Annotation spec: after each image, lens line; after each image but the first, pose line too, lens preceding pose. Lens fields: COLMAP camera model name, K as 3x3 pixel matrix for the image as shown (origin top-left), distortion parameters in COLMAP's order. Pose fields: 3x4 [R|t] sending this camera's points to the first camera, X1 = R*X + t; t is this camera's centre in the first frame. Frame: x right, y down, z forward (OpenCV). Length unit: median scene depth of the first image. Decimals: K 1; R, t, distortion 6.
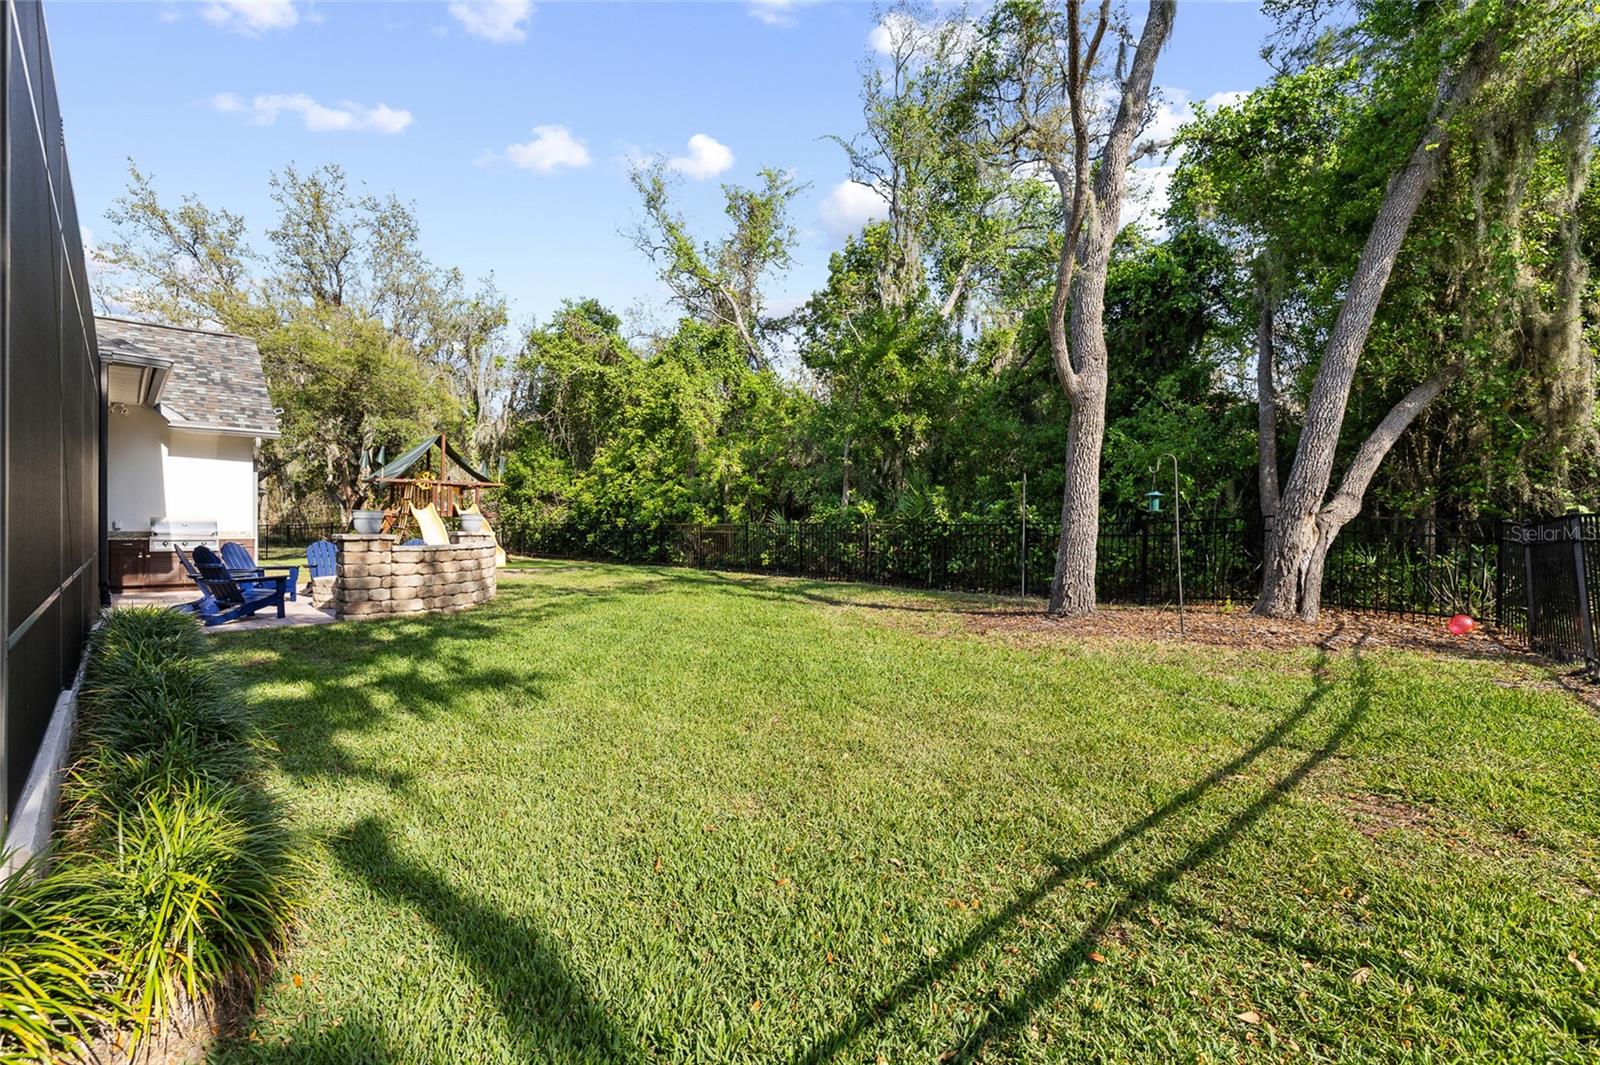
lens RADIAL K [[718.0, 0, 797.4], [0, 718.0, 519.0], [0, 0, 1]] dist [-0.005087, -0.000493]
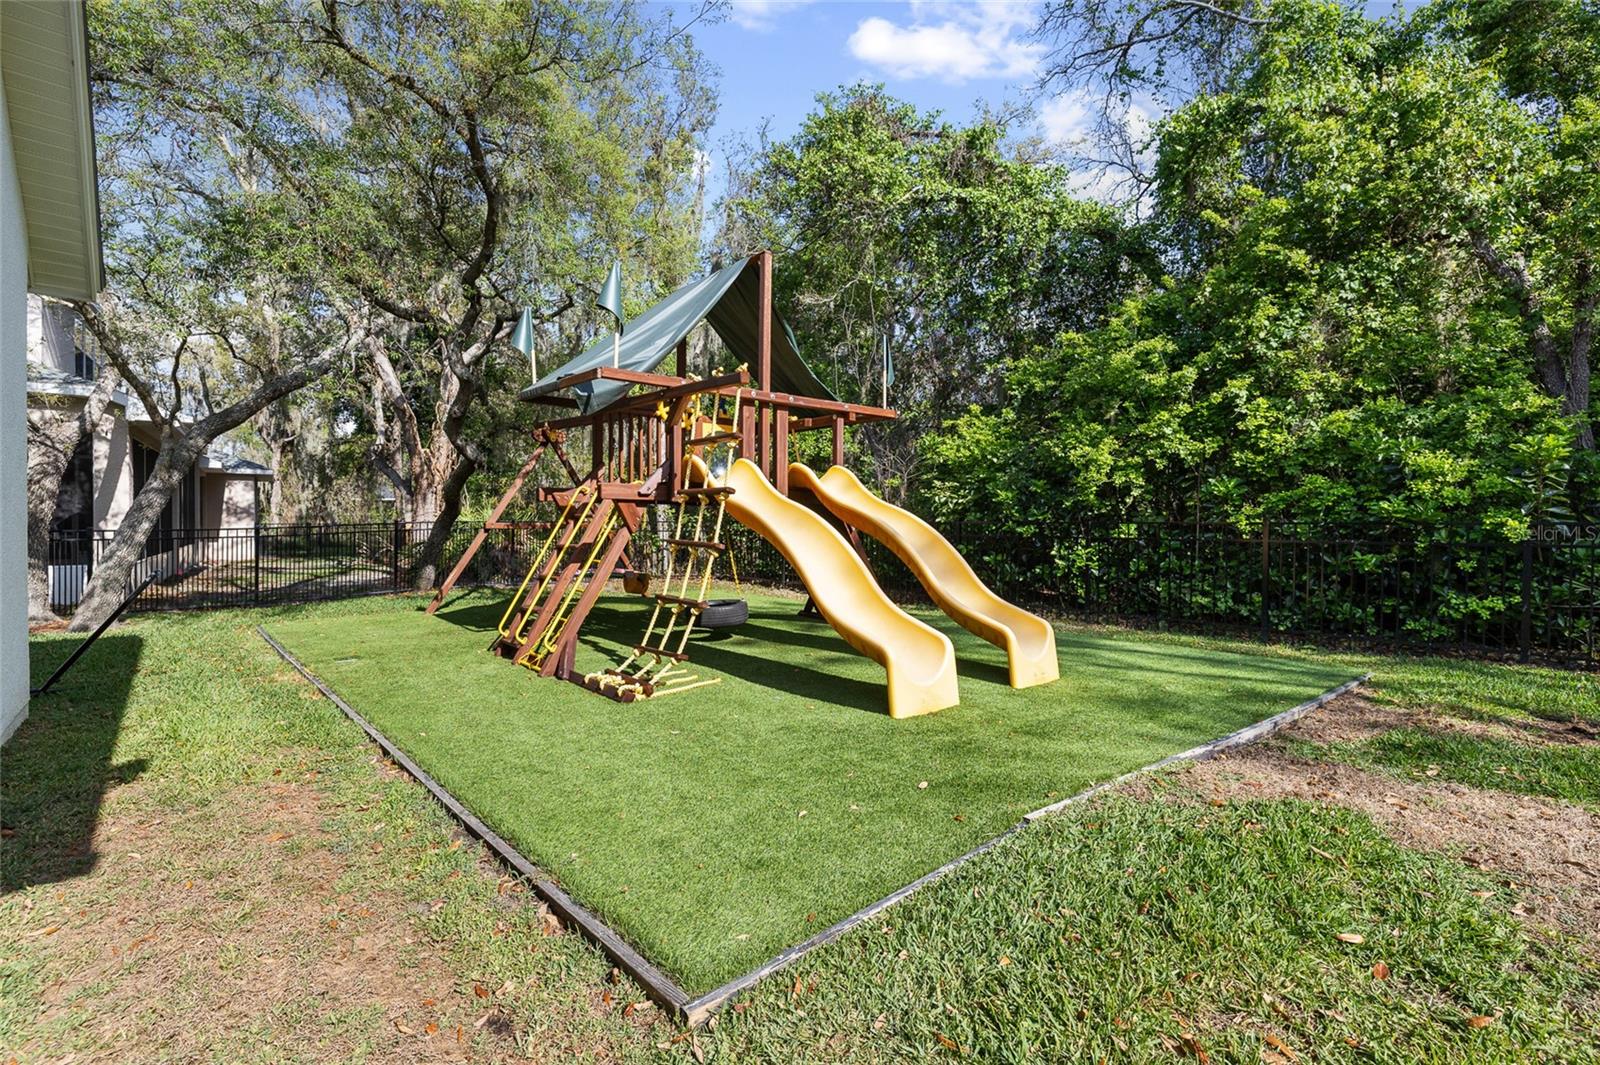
lens RADIAL K [[718.0, 0, 797.4], [0, 718.0, 519.0], [0, 0, 1]] dist [-0.005087, -0.000493]
pose [[0.999725, -0.004155, -0.023094, -0.468962], [0.004326, 0.999964, 0.007329, 0.001348], [0.023063, -0.007427, 0.999706, 0.669928]]
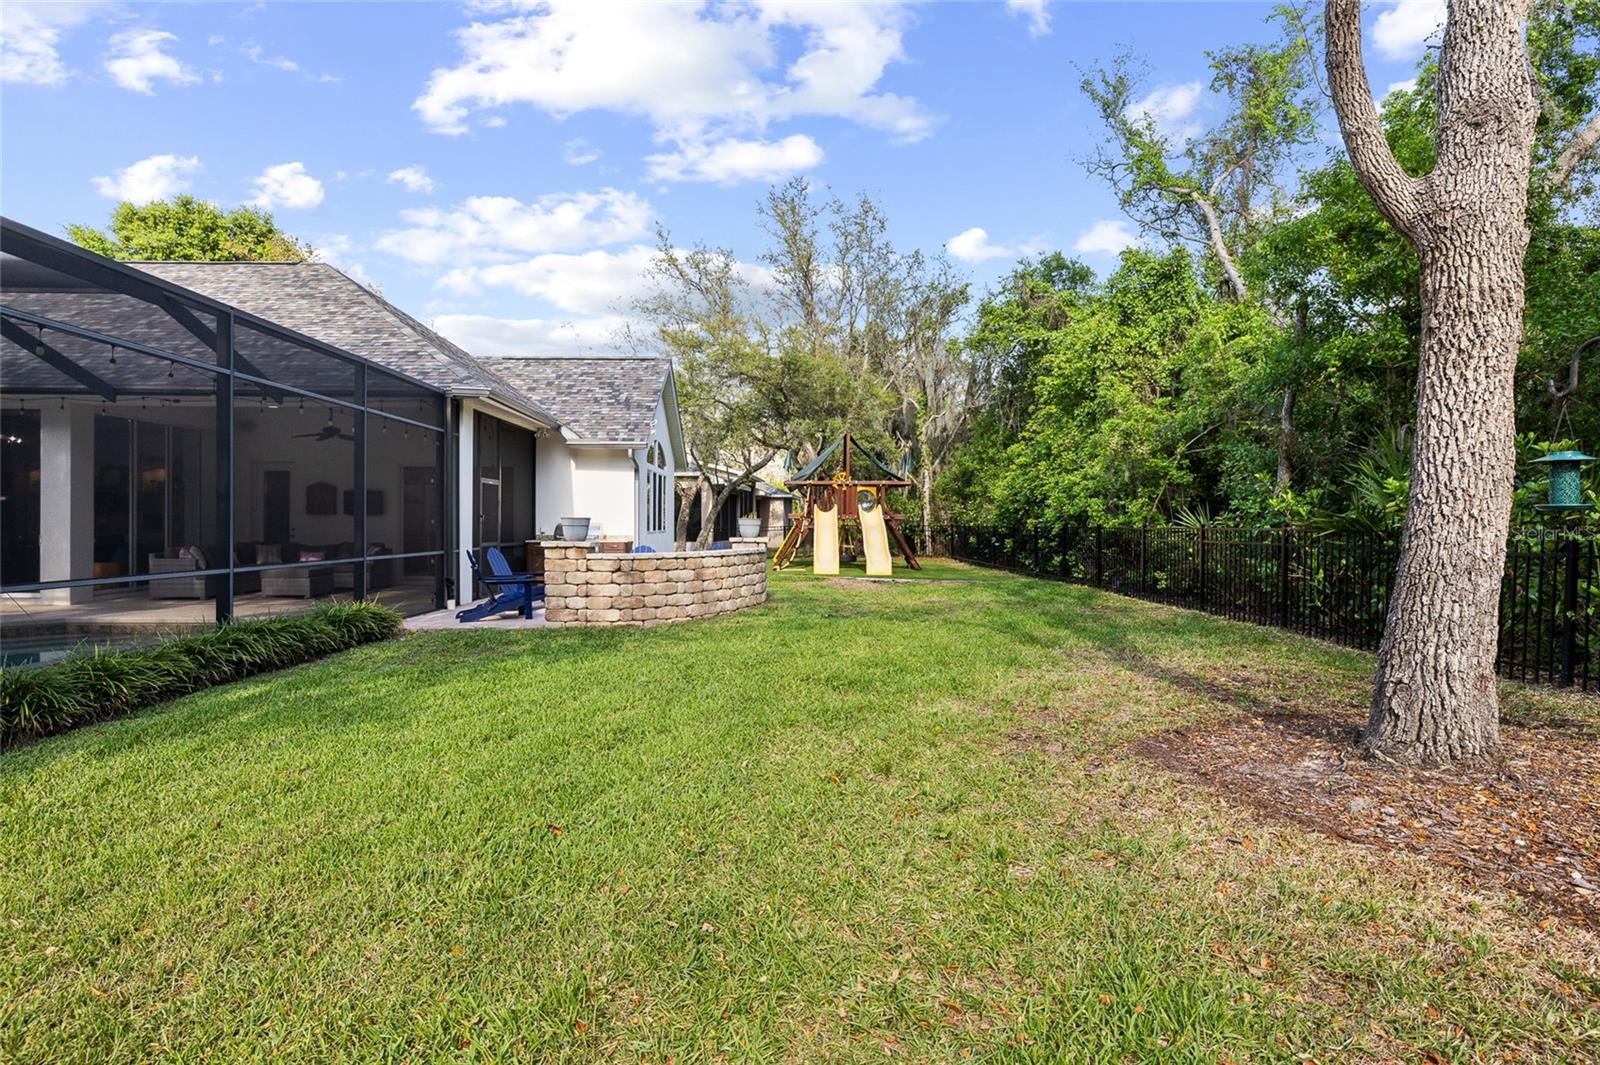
lens RADIAL K [[806.8, 0, 800.0], [0, 806.8, 532.5], [0, 0, 1]] dist [-0.018517, 0.000082]
pose [[0.742298, 0.004563, -0.670055, 0.167337], [0.007706, 0.999853, 0.015346, -0.002448], [0.670026, -0.016554, 0.742153, 0.168322]]
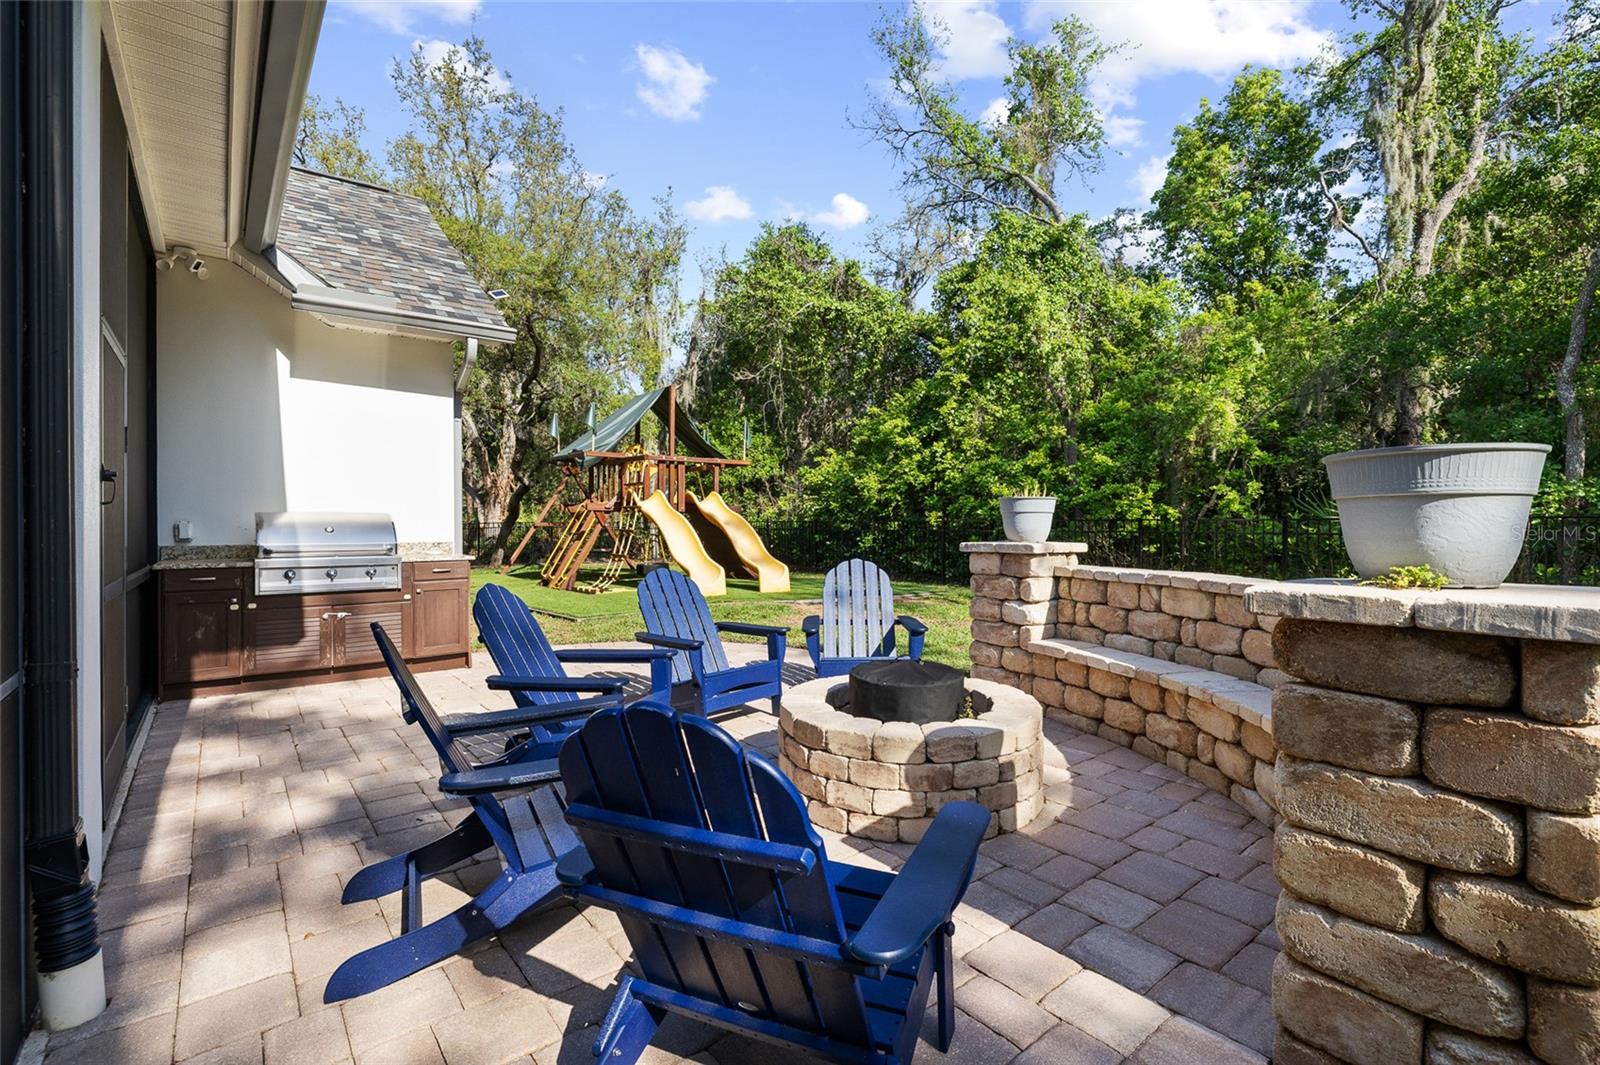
lens RADIAL K [[718.8, 0, 796.5], [0, 718.8, 516.0], [0, 0, 1]] dist [-0.007398, -0.000062]
pose [[0.996761, -0.007458, -0.080075, -0.328026], [0.007535, 0.999971, 0.000663, 0.000907], [0.080068, -0.001264, 0.996789, 0.358485]]
